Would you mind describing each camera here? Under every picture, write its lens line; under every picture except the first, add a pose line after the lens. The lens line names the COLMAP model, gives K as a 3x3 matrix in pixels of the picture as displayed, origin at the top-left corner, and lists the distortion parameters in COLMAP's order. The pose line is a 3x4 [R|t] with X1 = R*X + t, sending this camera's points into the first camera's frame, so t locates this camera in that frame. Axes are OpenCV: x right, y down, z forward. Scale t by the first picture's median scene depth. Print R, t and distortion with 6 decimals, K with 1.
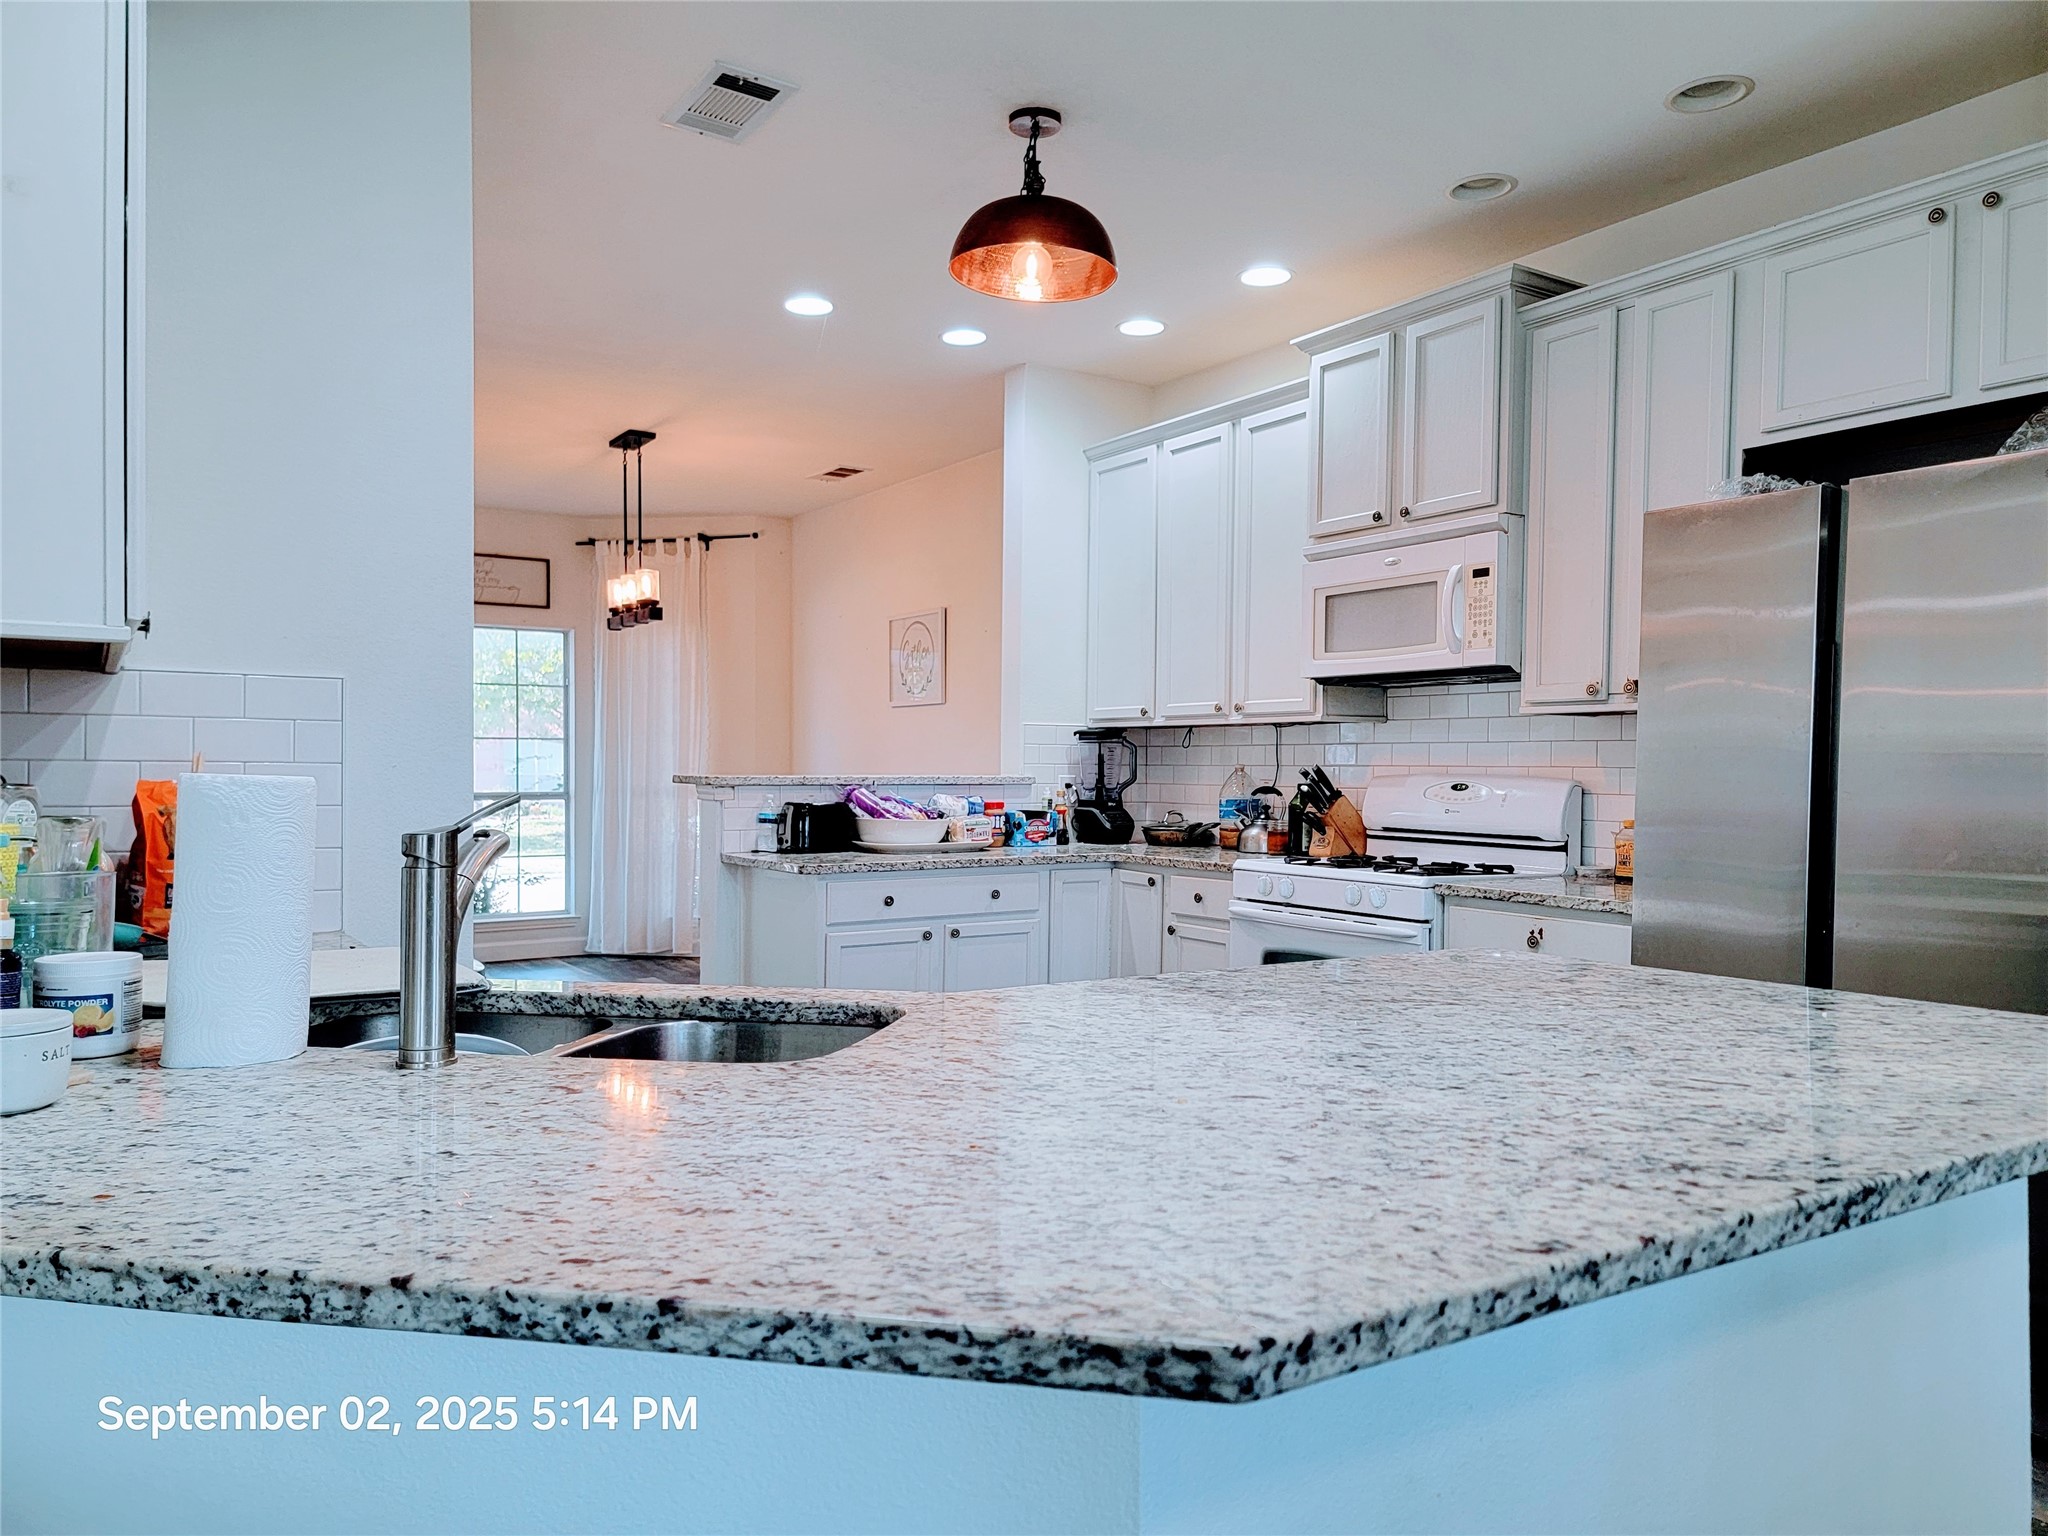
lens RADIAL K [[1406.7, 0, 1024.0], [0, 1406.7, 768.0], [0, 0, 1]] dist [0.005171, 0.001974]
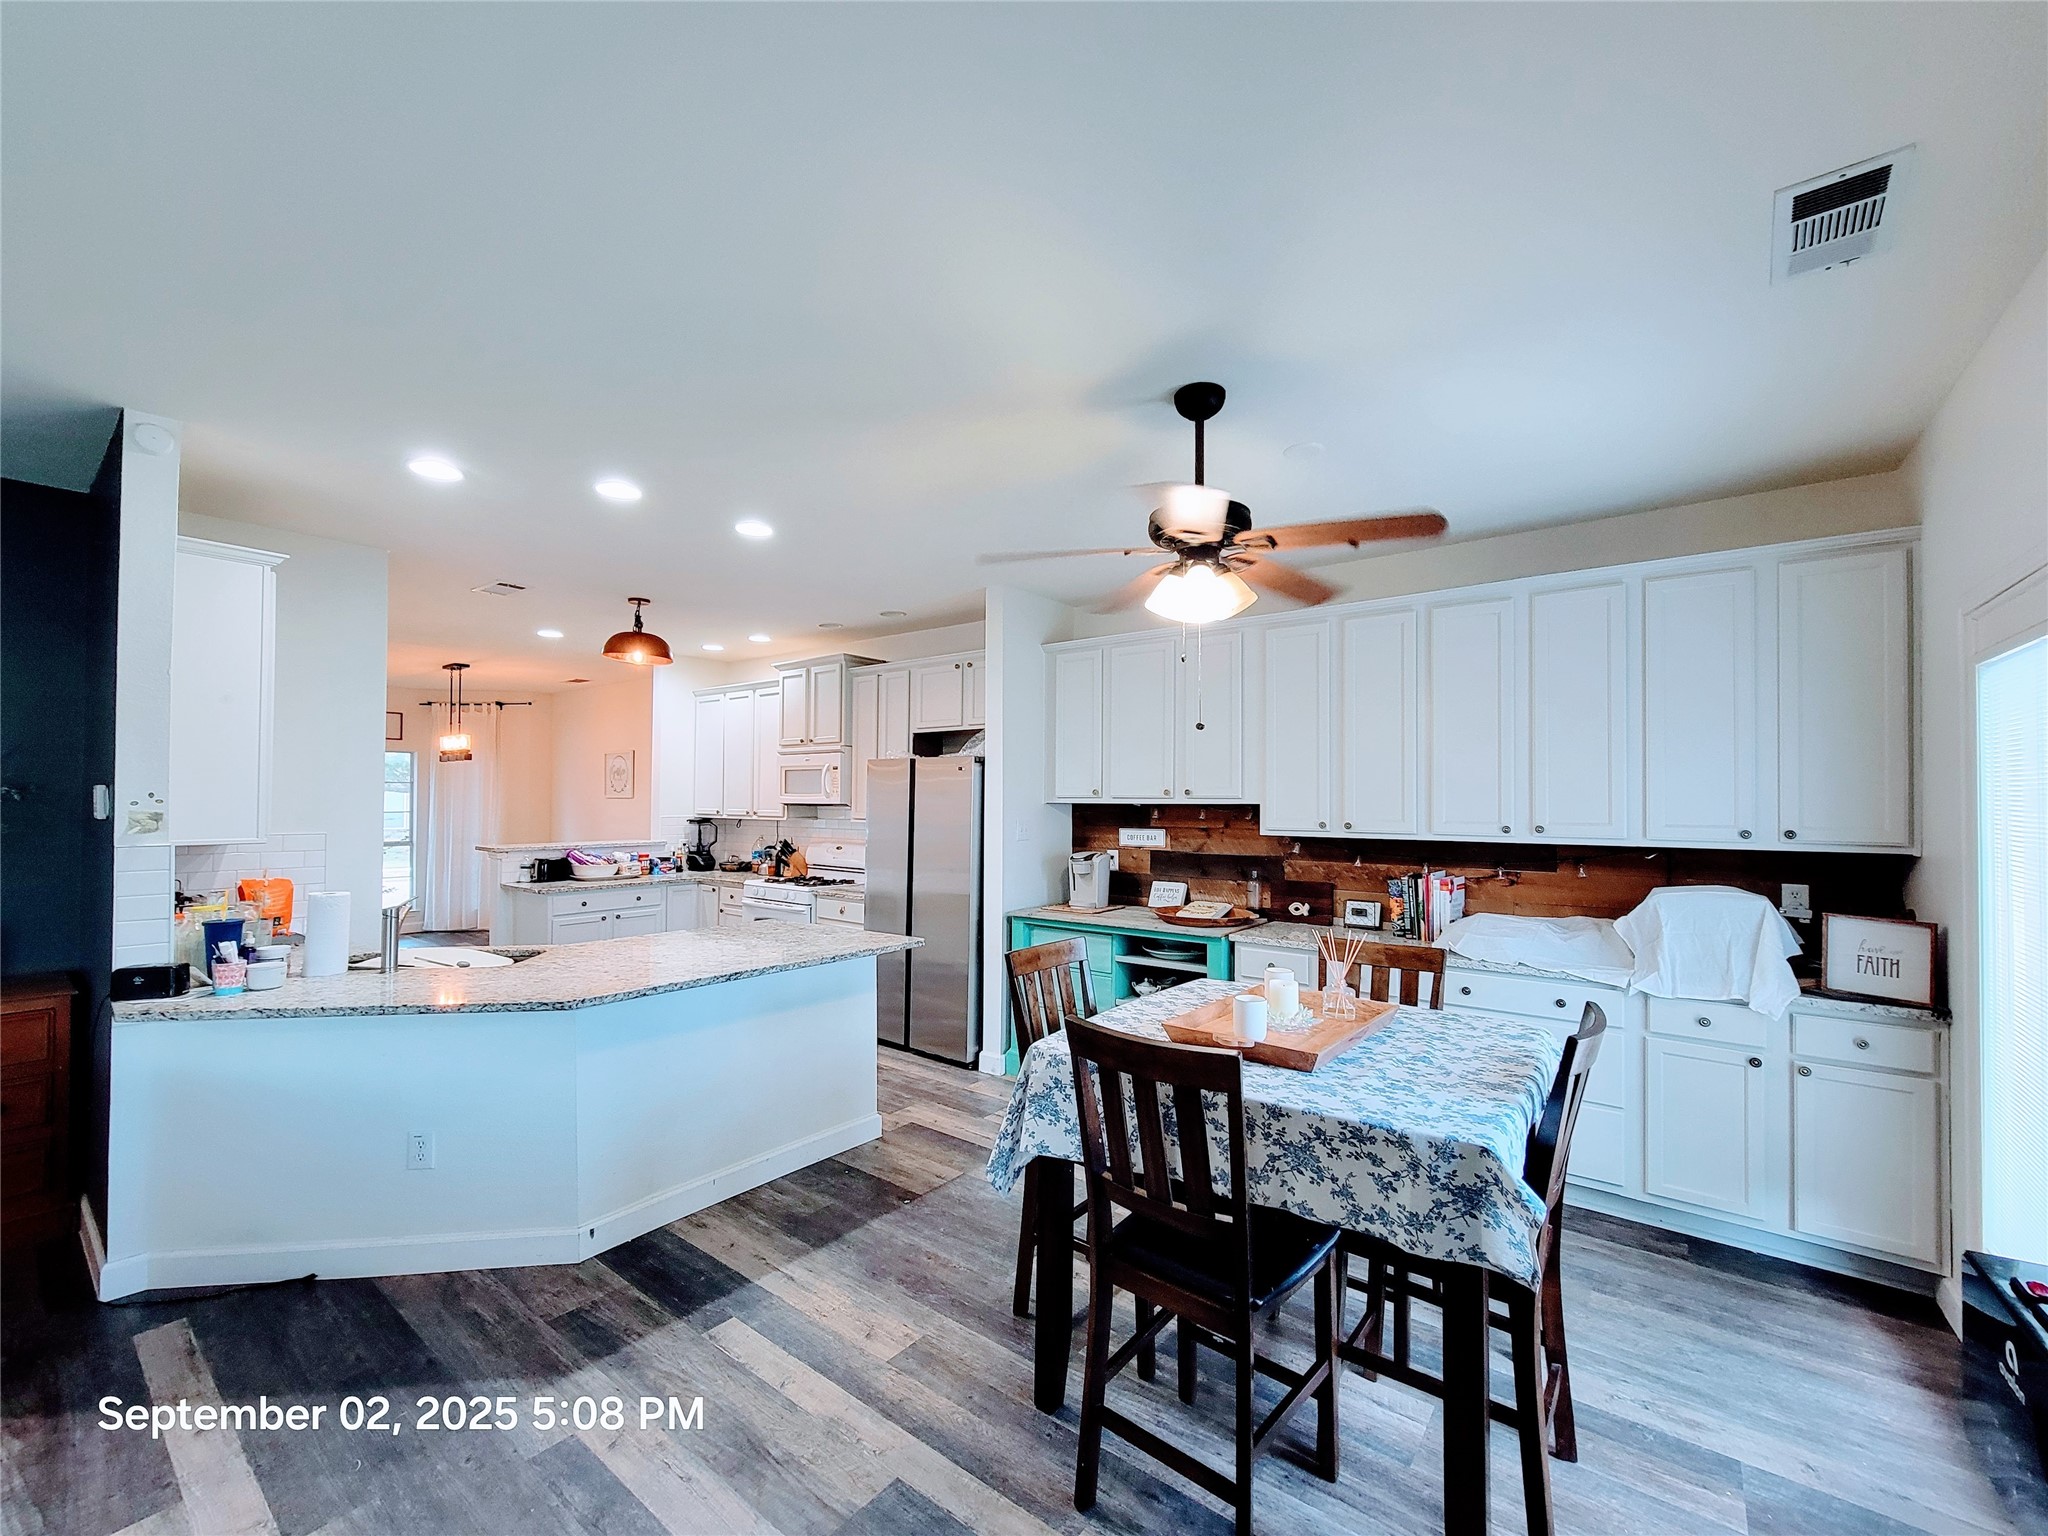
lens RADIAL K [[819.4, 0, 1024.0], [0, 819.4, 768.0], [0, 0, 1]] dist [-0.028028, -0.000226]
pose [[0.941075, 0.008696, 0.338086, 0.110924], [0.004497, 0.999259, -0.038219, -0.061835], [-0.338168, 0.037487, 0.940339, -0.409620]]
